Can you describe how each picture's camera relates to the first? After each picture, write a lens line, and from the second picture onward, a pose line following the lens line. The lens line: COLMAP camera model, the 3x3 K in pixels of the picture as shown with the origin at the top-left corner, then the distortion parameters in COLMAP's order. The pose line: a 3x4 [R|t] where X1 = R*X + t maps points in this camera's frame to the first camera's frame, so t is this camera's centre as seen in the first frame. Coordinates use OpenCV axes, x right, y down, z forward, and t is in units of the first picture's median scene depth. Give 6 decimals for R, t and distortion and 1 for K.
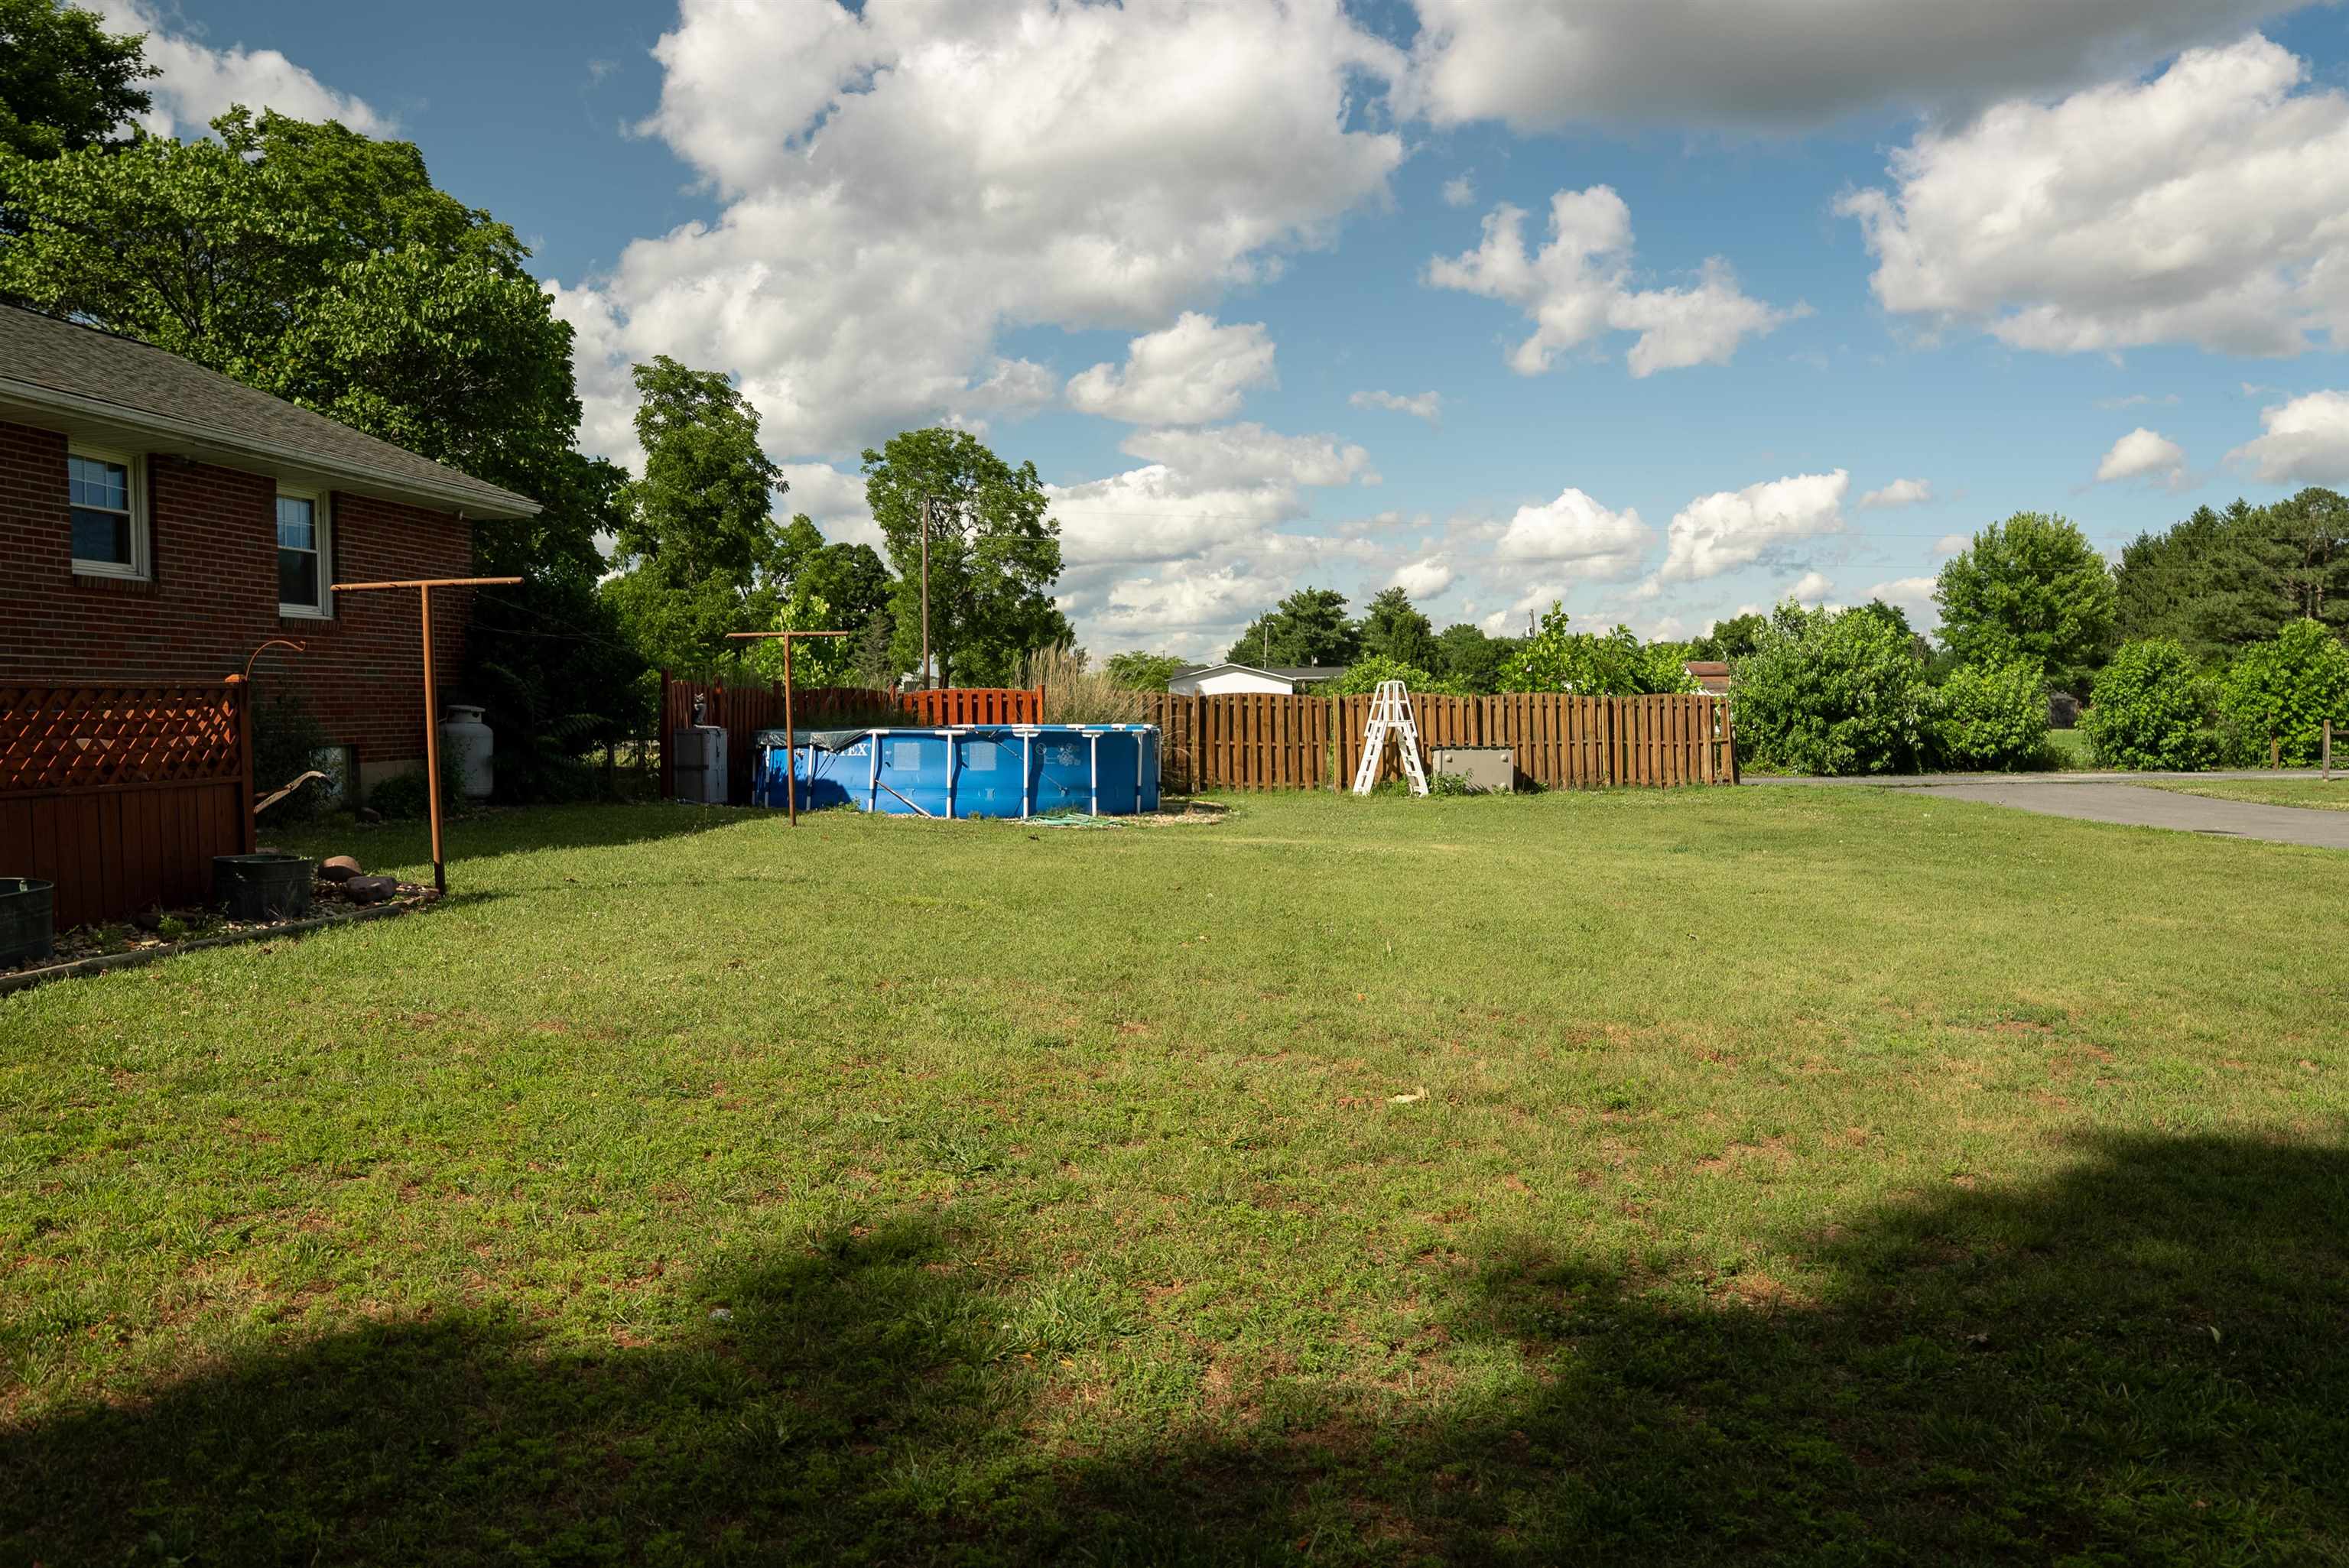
lens RADIAL K [[1633.1, 0, 1174.5], [0, 1633.1, 784.0], [0, 0, 1]] dist [-0.169236, 0.126341]
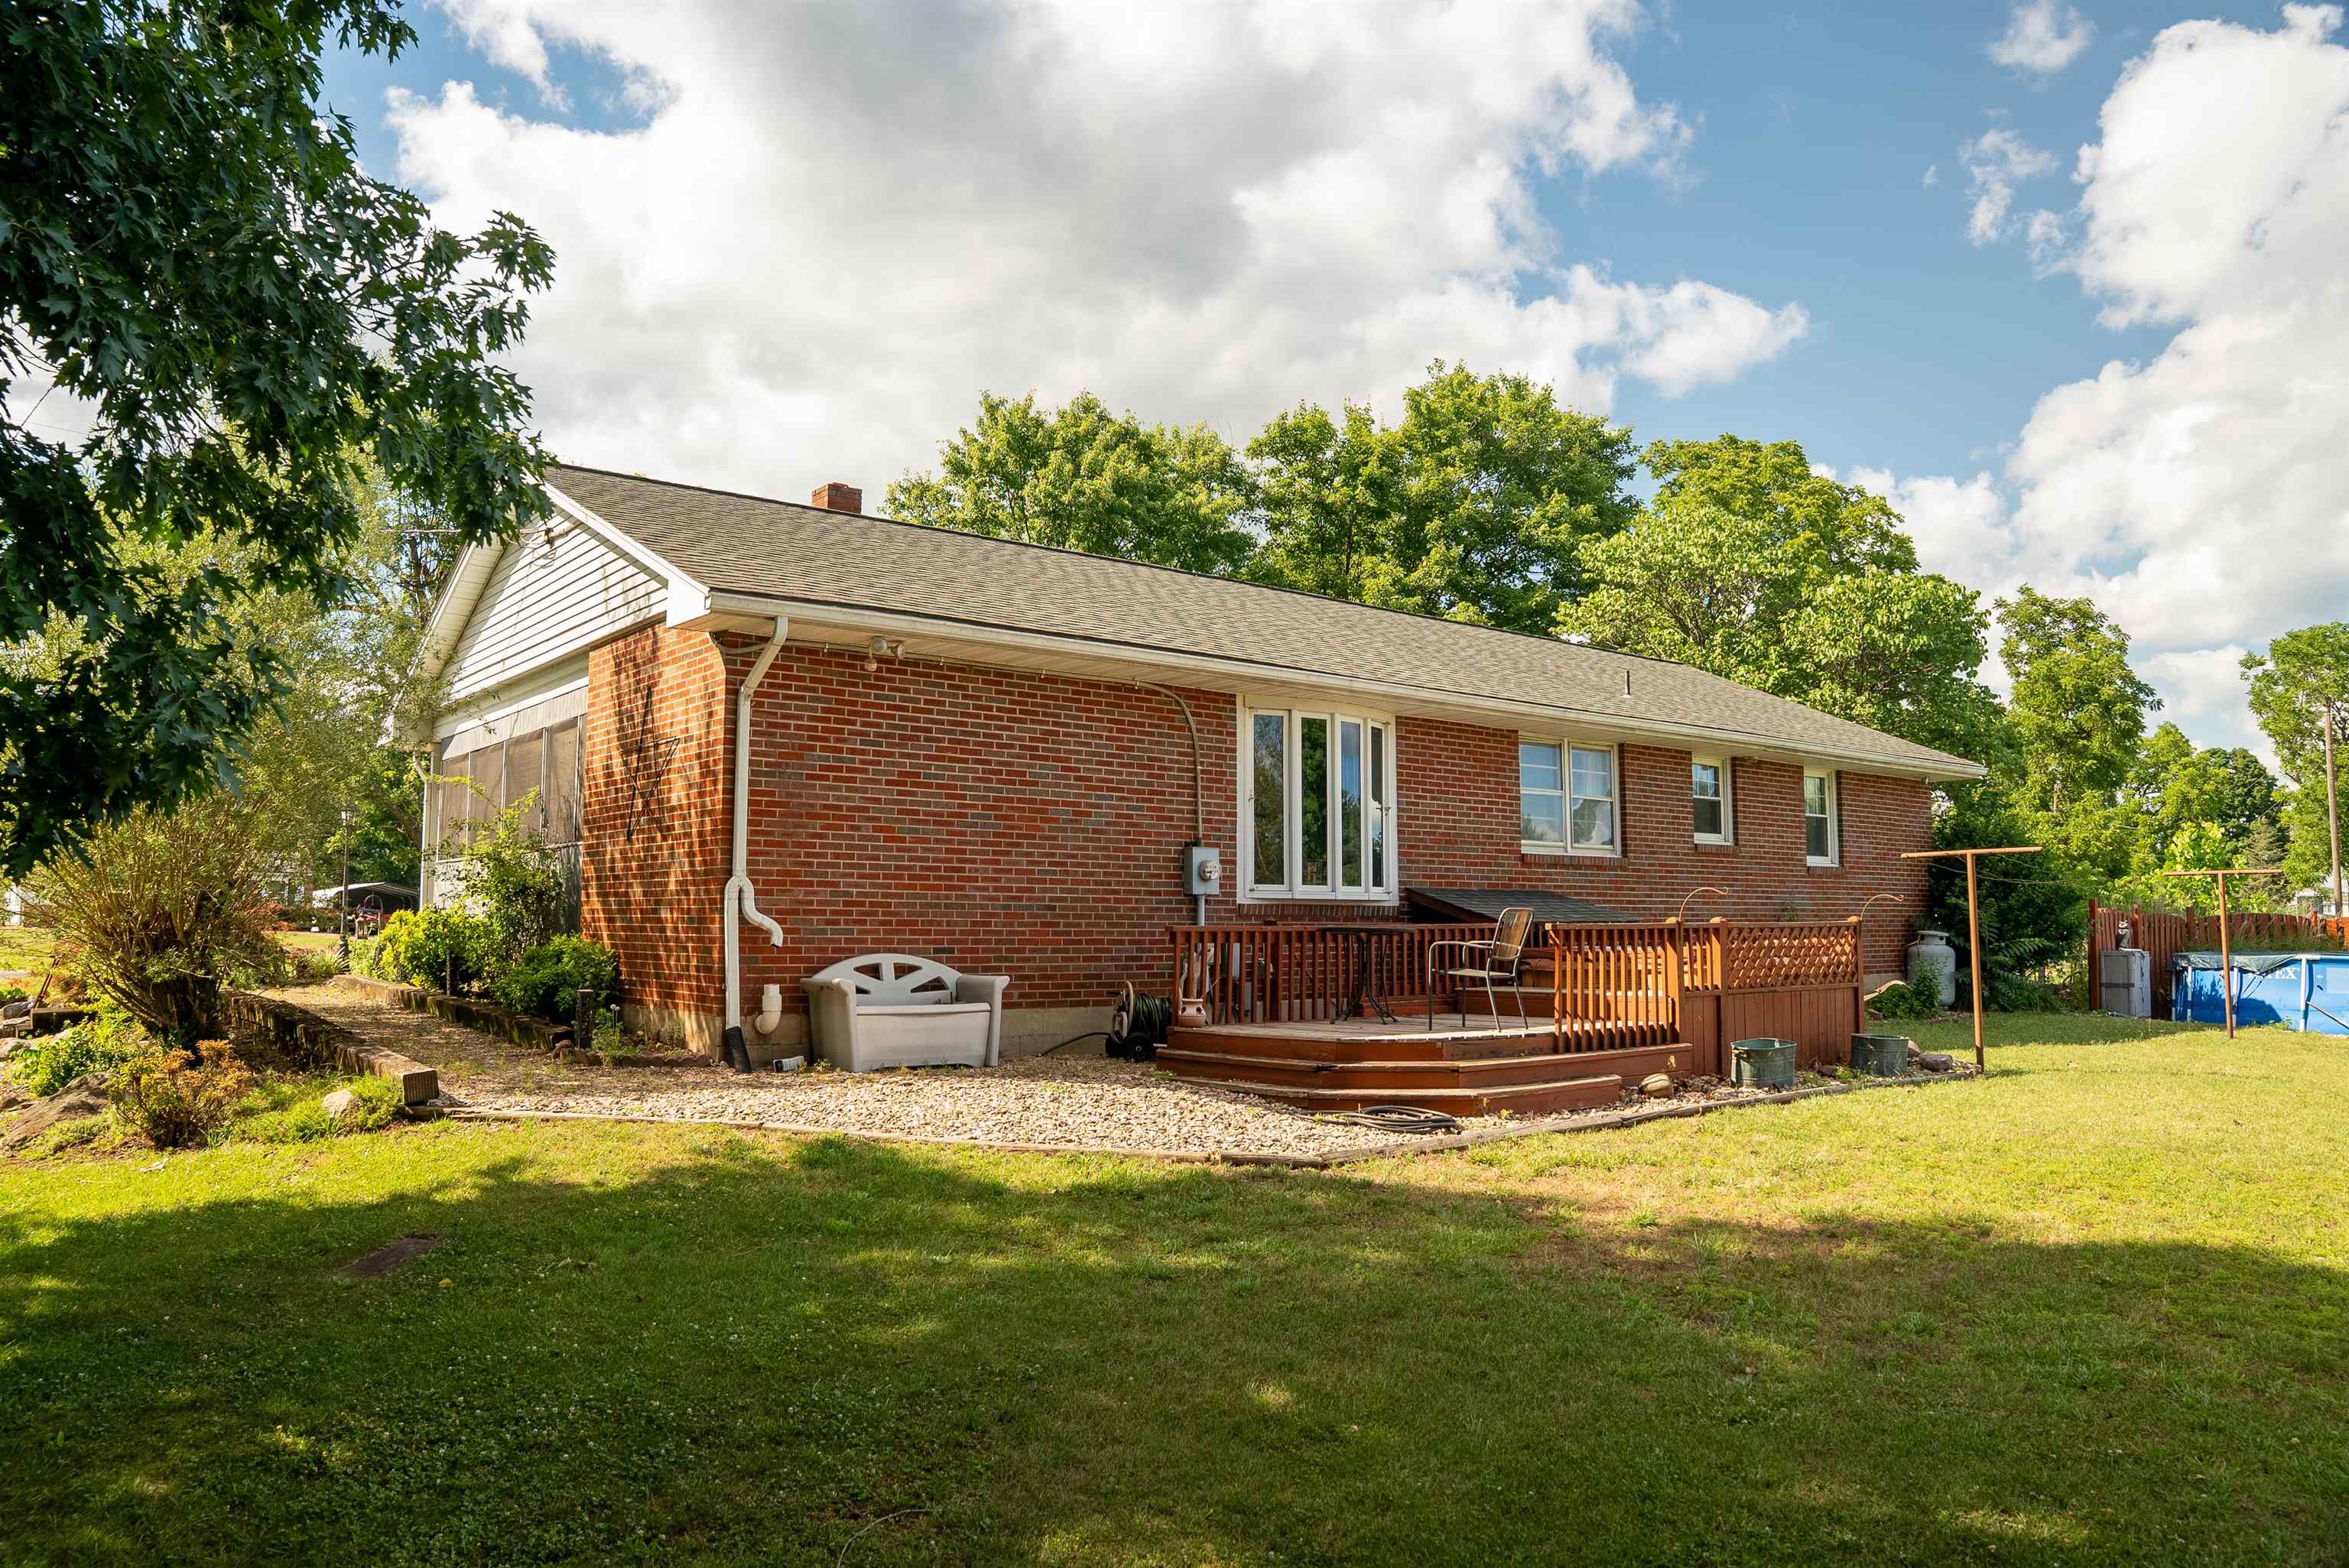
lens RADIAL K [[1633.1, 0, 1174.5], [0, 1633.1, 784.0], [0, 0, 1]] dist [-0.169236, 0.126341]
pose [[0.705095, -0.053977, -0.707056, 0.018342], [-0.041316, 0.992278, -0.116953, 0.005148], [0.707908, 0.111676, 0.697420, -0.268570]]
